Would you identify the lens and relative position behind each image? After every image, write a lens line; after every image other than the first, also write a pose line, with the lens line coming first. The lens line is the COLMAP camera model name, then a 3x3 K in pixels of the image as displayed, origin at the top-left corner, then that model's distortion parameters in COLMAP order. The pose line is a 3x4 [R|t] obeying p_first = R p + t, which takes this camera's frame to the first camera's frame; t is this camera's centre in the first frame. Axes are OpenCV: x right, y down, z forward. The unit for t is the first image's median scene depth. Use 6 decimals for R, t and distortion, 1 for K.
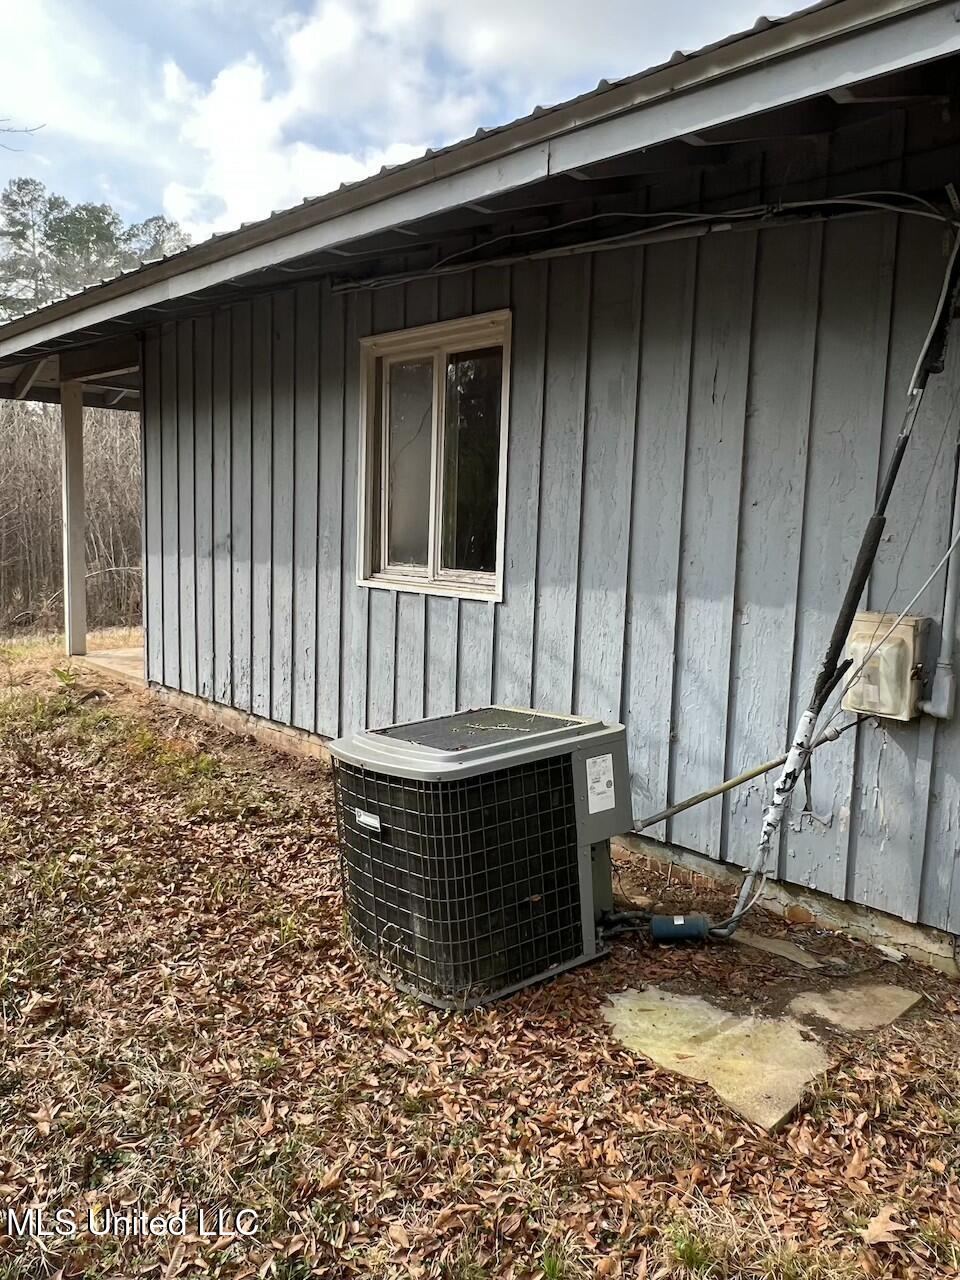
lens RADIAL K [[957.4, 0, 478.4], [0, 957.4, 632.1], [0, 0, 1]] dist [-0.005705, -0.001091]
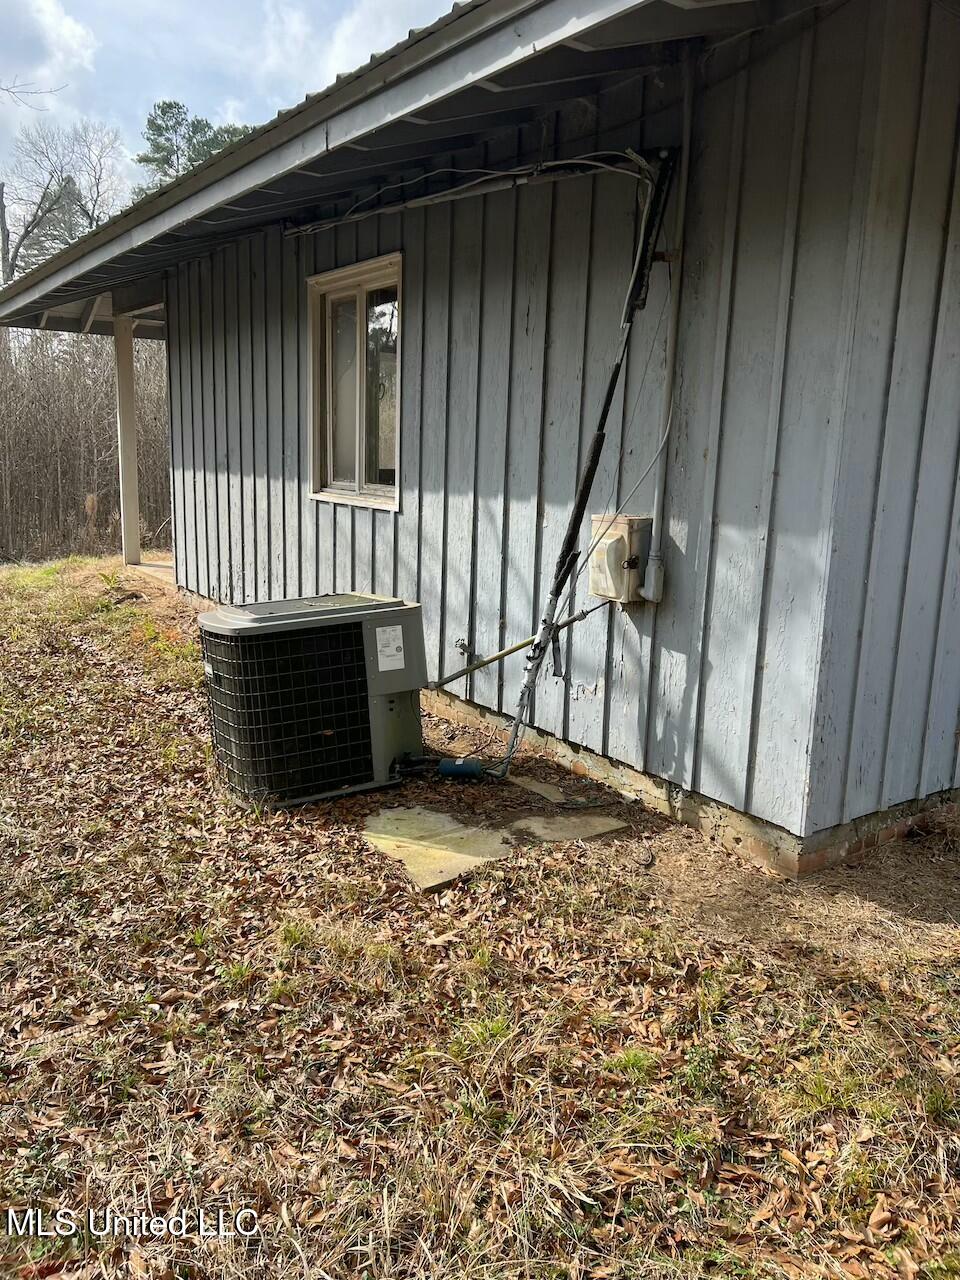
lens RADIAL K [[966.9, 0, 483.1], [0, 966.9, 643.6], [0, 0, 1]] dist [0.029819, -0.034031]
pose [[0.990497, 0.031647, -0.133842, 0.391980], [-0.021046, 0.996581, 0.079894, 0.045140], [0.135913, -0.076318, 0.987777, -0.221502]]
